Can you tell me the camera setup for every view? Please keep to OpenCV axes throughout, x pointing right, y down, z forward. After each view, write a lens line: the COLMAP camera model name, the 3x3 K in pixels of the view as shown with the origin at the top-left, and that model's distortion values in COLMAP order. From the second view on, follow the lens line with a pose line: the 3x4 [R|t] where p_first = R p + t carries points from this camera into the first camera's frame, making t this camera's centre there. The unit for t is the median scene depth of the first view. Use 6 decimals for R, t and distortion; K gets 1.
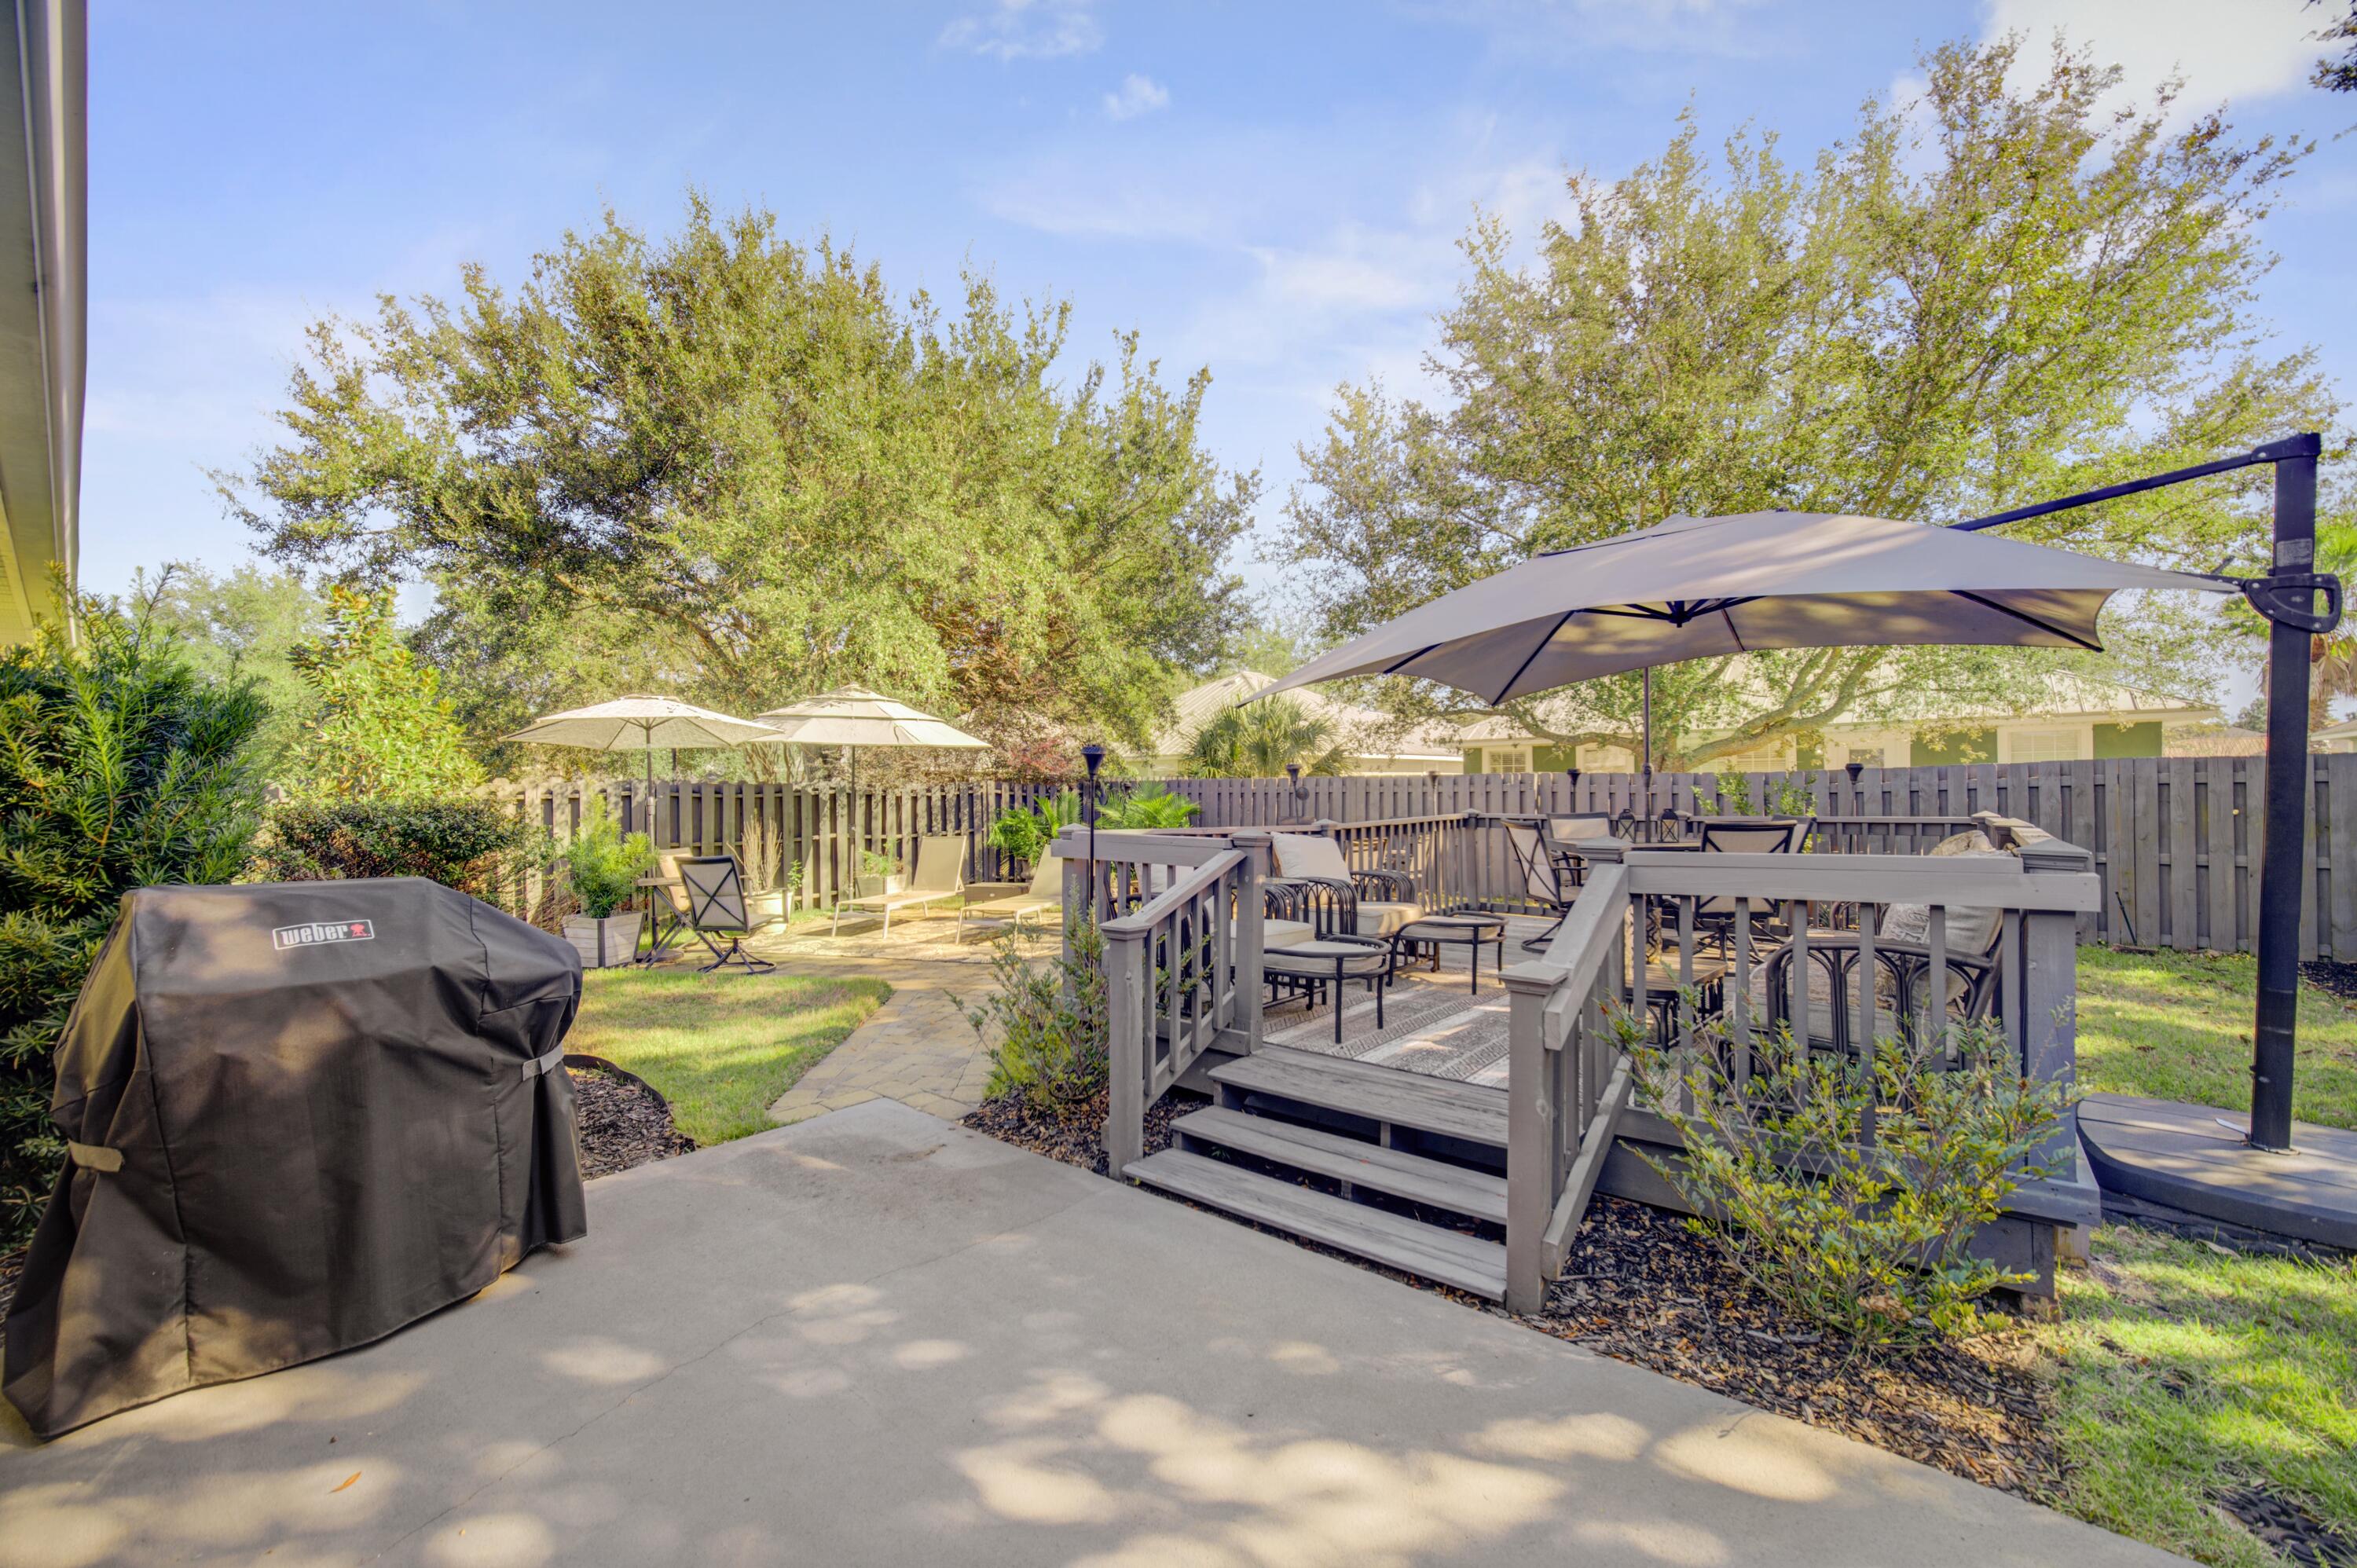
lens RADIAL K [[942.4, 0, 1173.1], [0, 942.4, 799.2], [0, 0, 1]] dist [-0.008464, -0.000060]
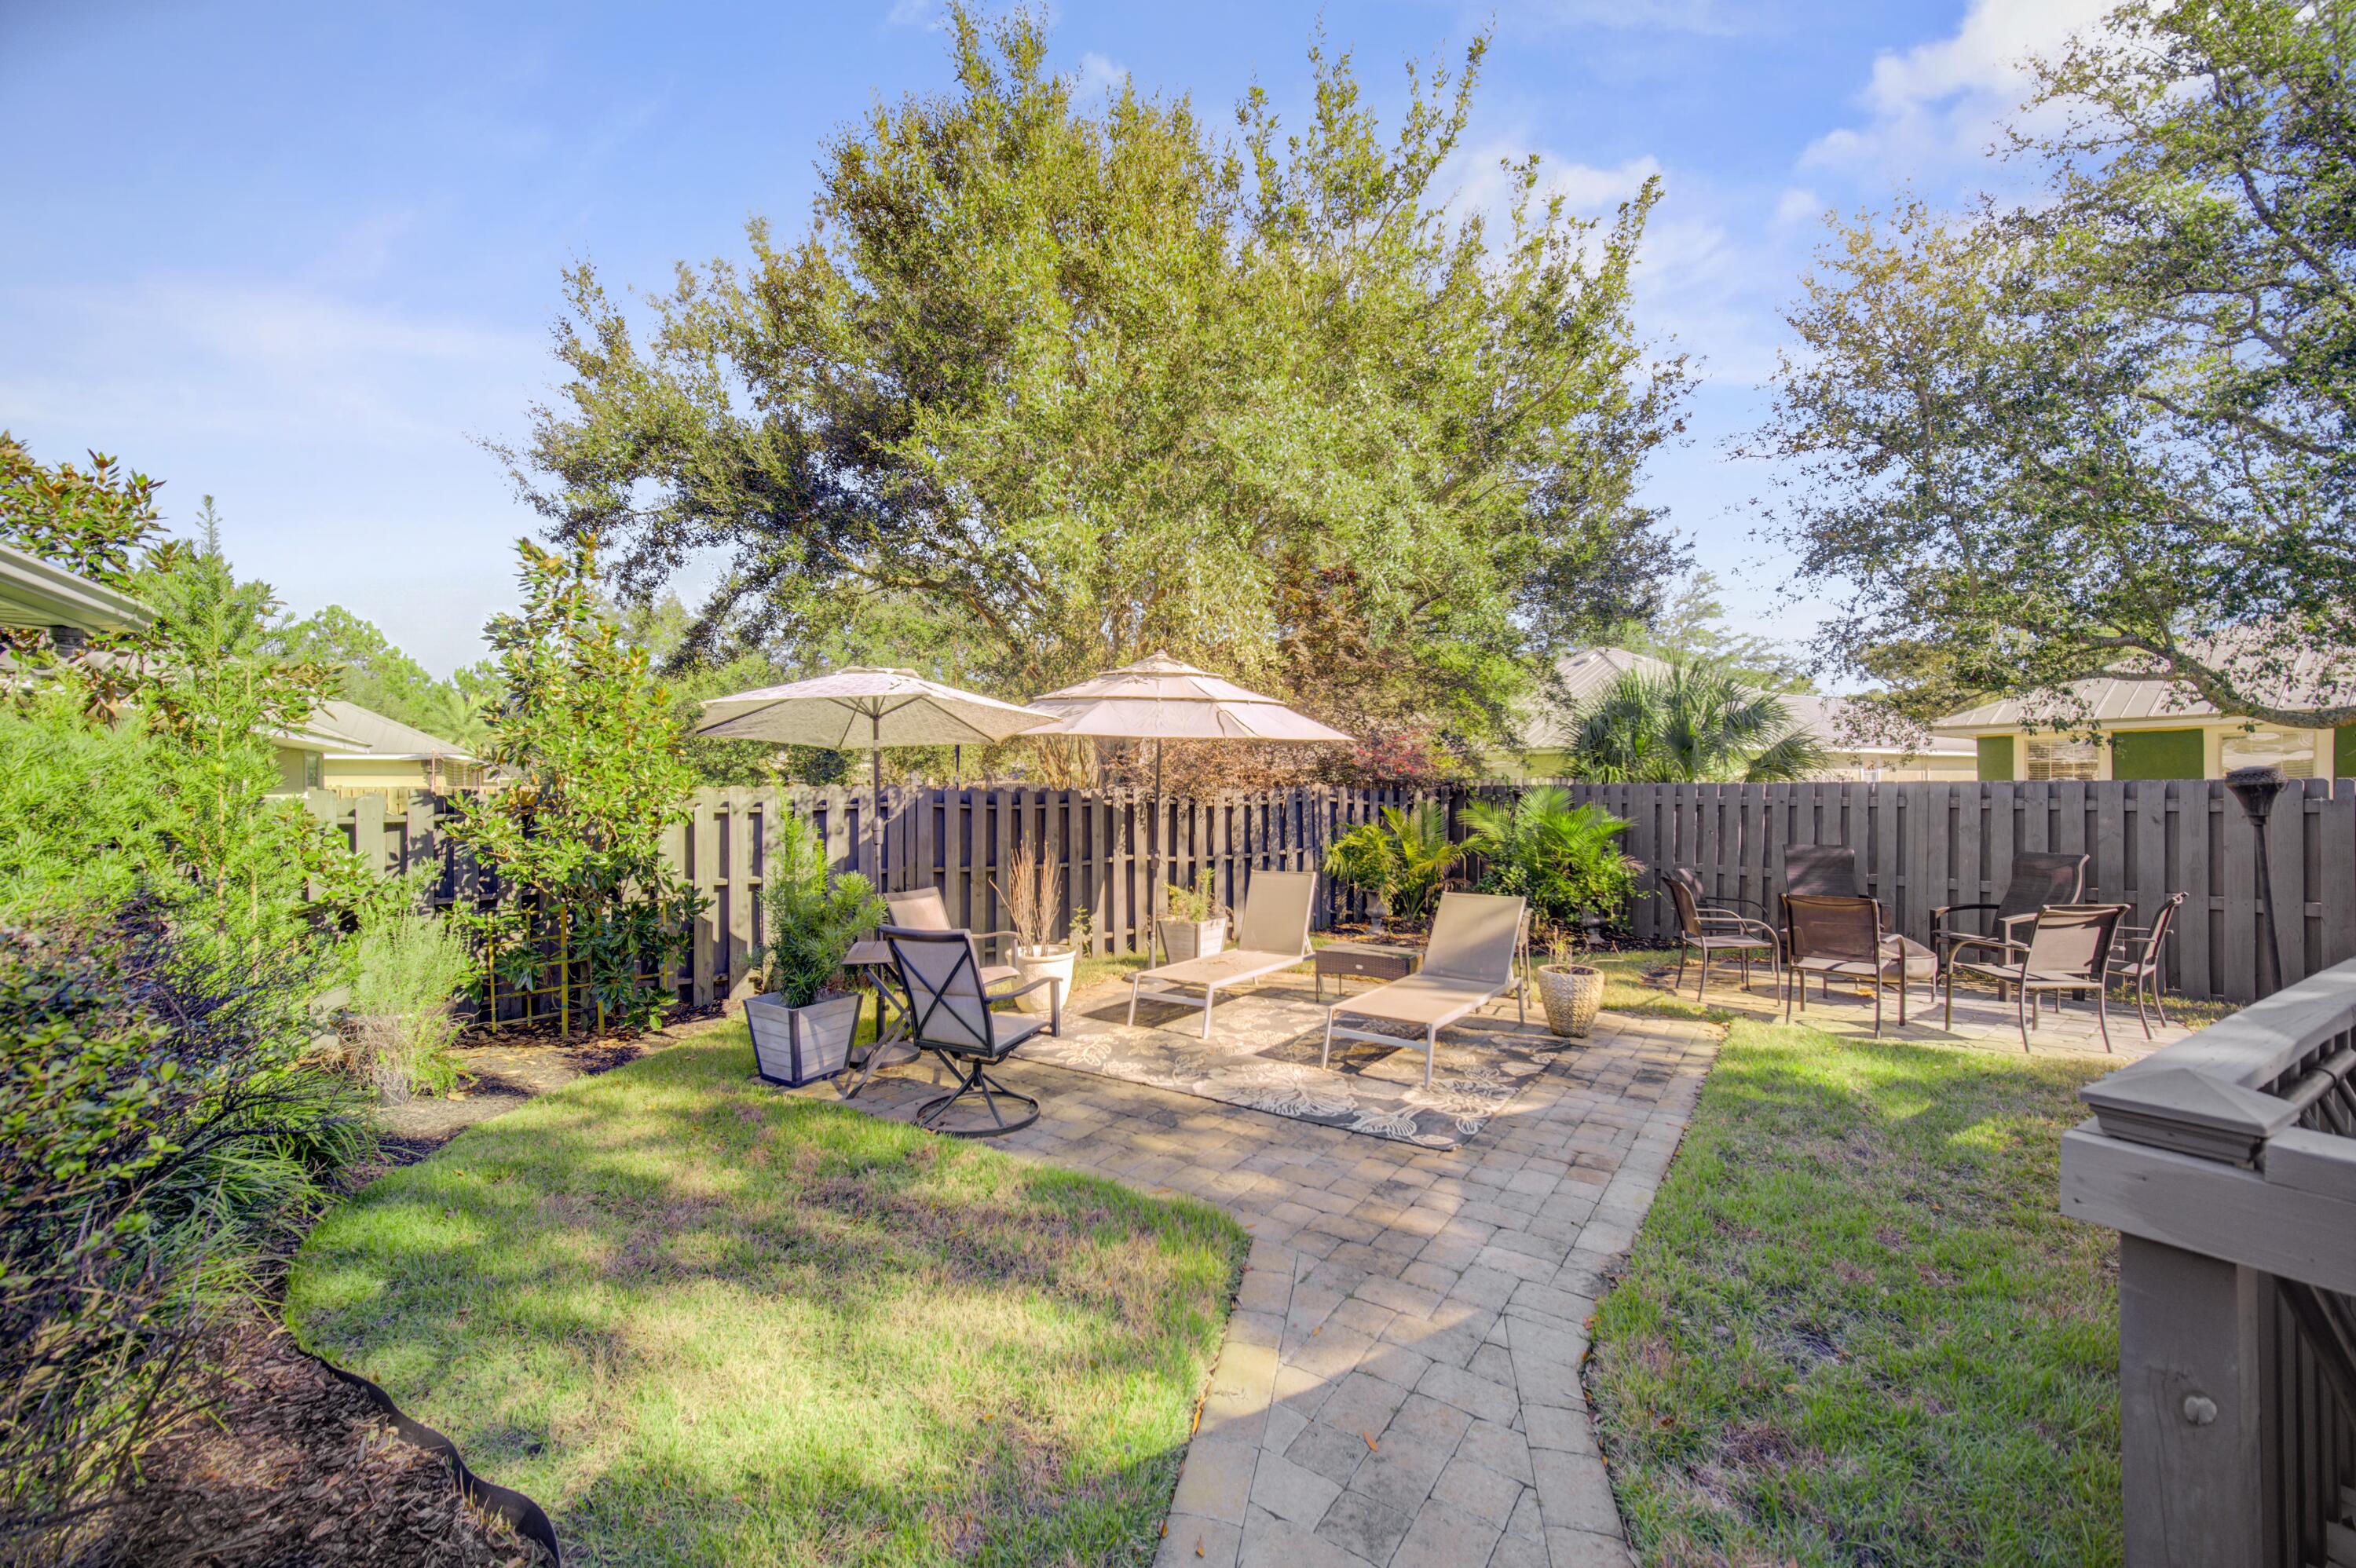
lens RADIAL K [[925.1, 0, 1160.5], [0, 925.1, 785.4], [0, 0, 1]] dist [-0.010031, 0.000052]
pose [[0.951826, 0.003909, -0.306614, -0.093873], [-0.006346, 0.999956, -0.006952, -0.013746], [0.306573, 0.008562, 0.951809, 0.255661]]
